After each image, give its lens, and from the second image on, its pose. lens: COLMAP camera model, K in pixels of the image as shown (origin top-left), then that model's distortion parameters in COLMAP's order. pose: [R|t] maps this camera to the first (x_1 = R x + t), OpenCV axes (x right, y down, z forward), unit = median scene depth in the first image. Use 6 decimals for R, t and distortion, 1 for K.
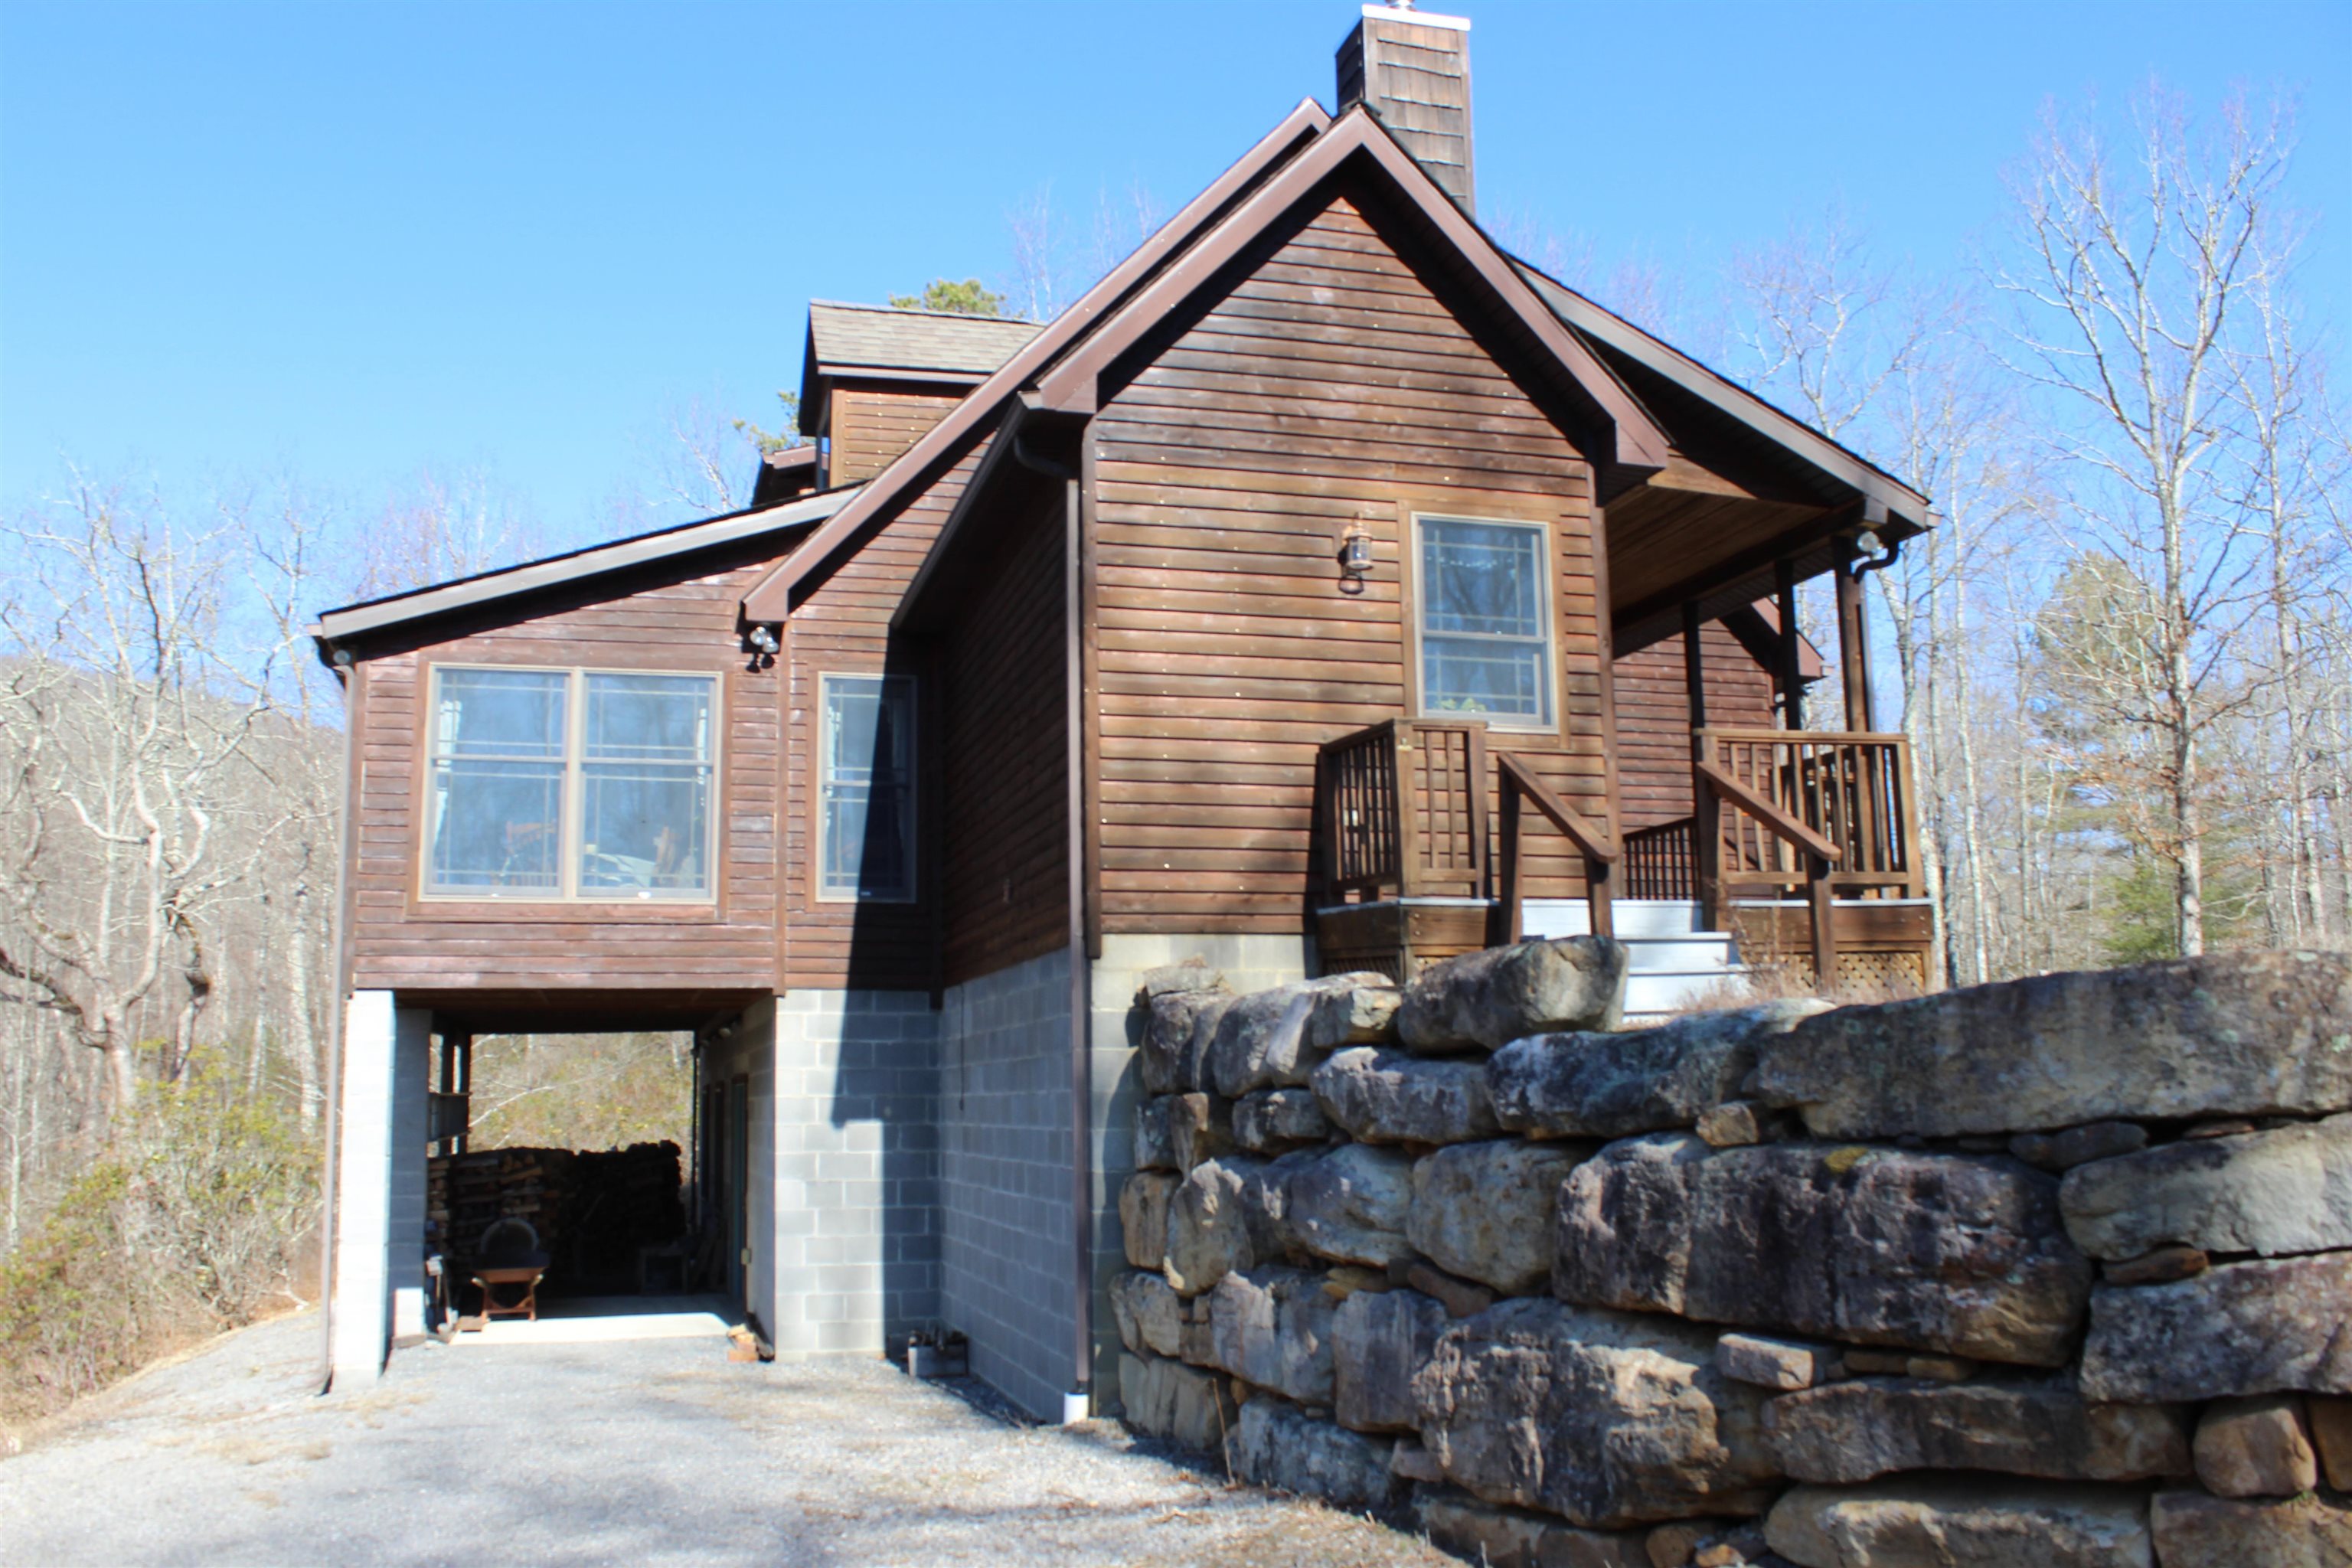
lens RADIAL K [[1986.9, 0, 1174.1], [0, 1986.9, 817.7], [0, 0, 1]] dist [-0.154651, 0.138423]
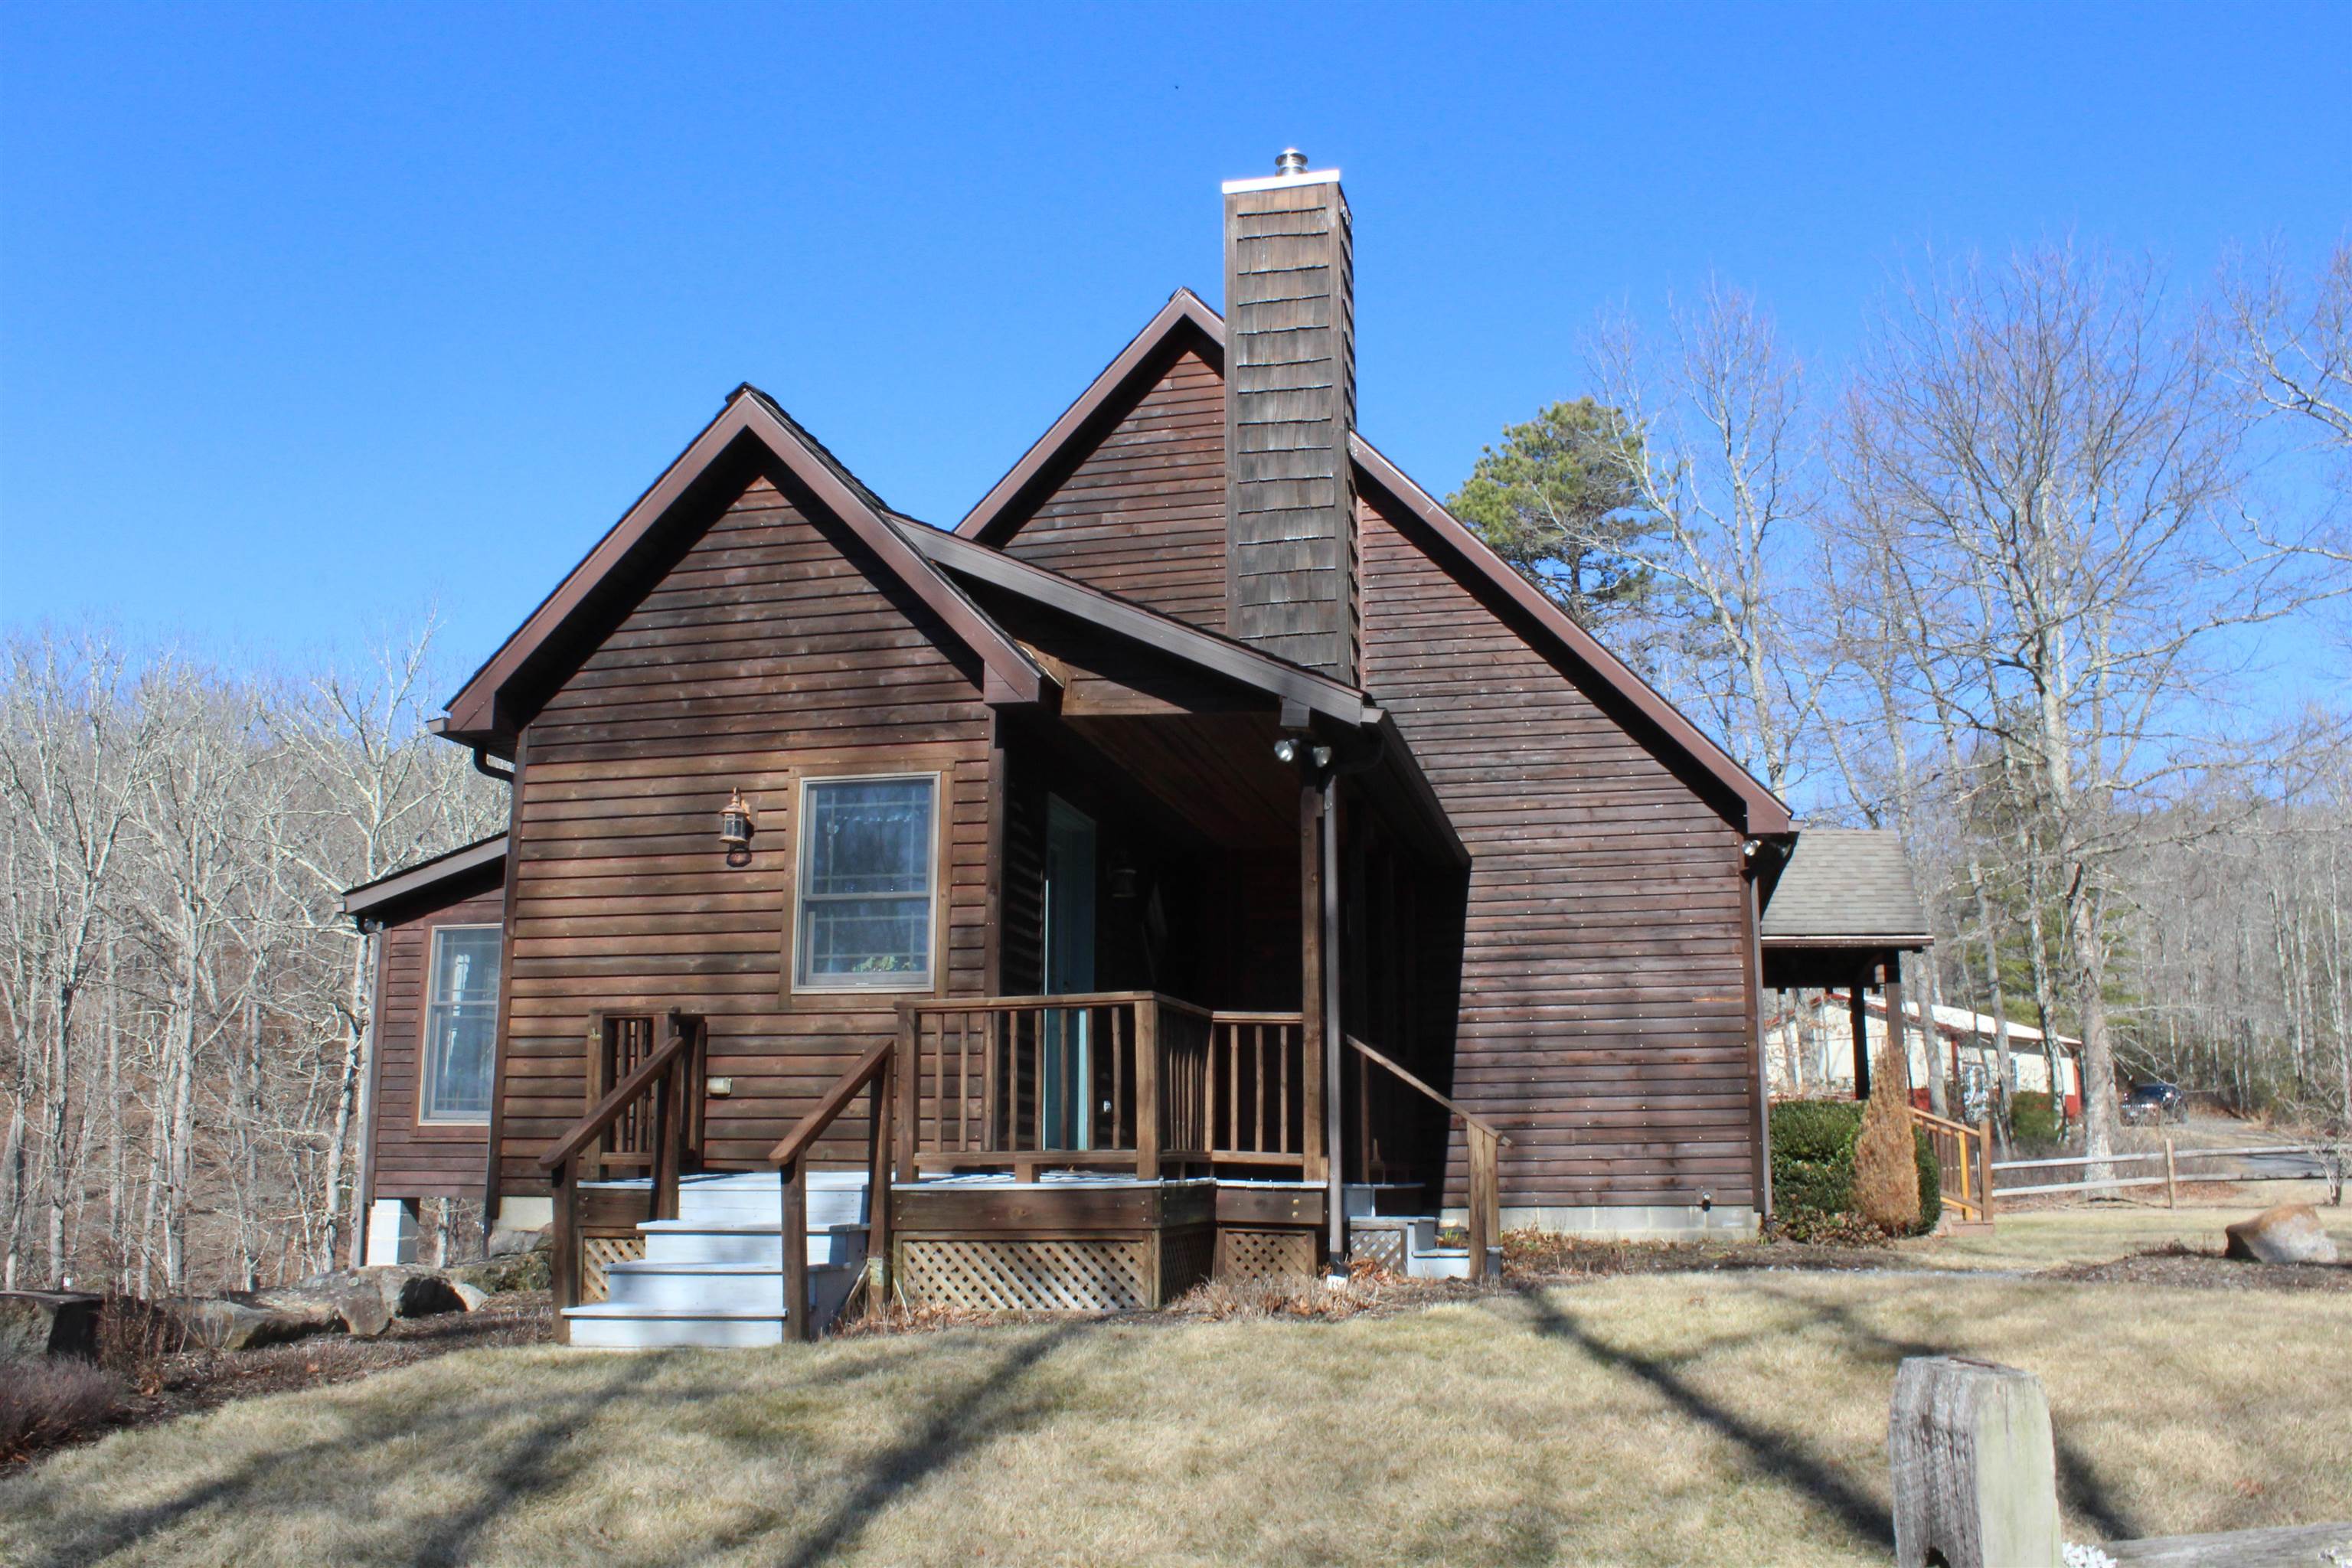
lens RADIAL K [[1986.9, 0, 1174.1], [0, 1986.9, 817.7], [0, 0, 1]] dist [-0.154651, 0.138423]
pose [[0.876691, -0.075413, -0.475106, 0.762304], [0.052283, 0.996722, -0.061734, -0.060936], [0.478205, 0.029282, 0.877760, 0.195862]]
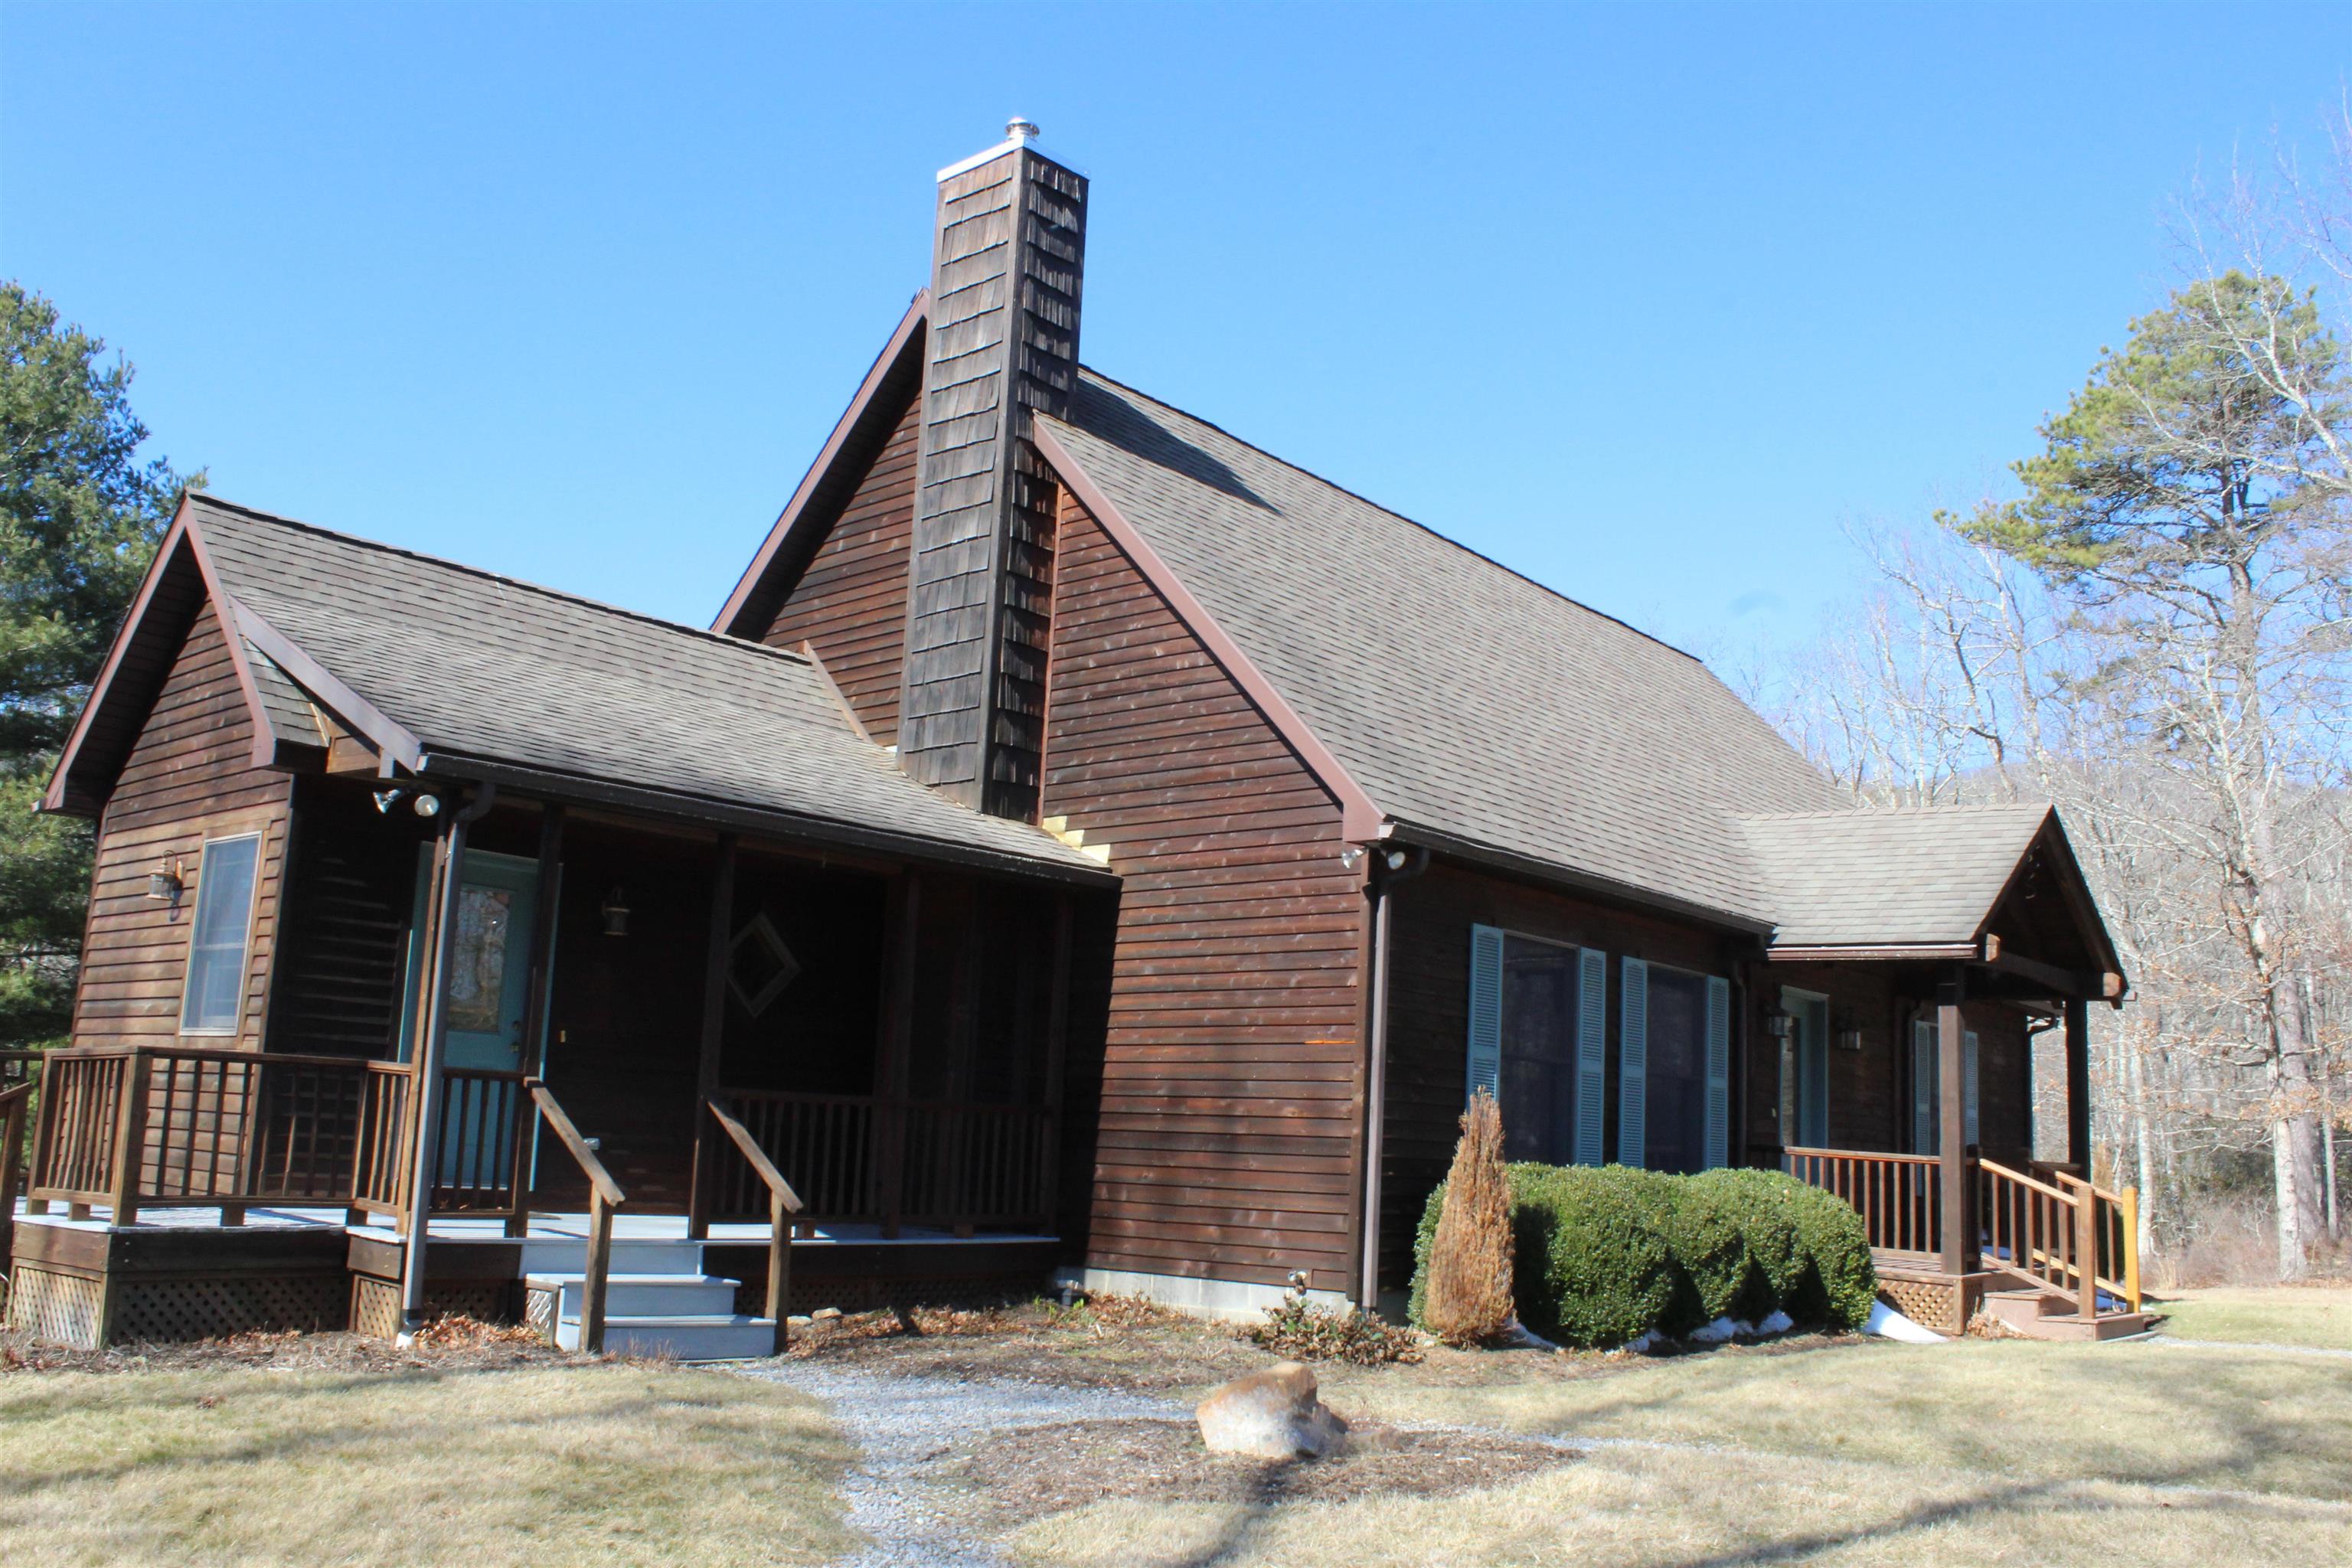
lens RADIAL K [[1986.9, 0, 1174.1], [0, 1986.9, 817.7], [0, 0, 1]] dist [-0.154651, 0.138423]
pose [[0.549362, -0.103748, -0.829118, 1.321031], [0.064644, 0.994565, -0.081618, -0.041443], [0.833080, -0.008760, 0.553083, 0.839416]]
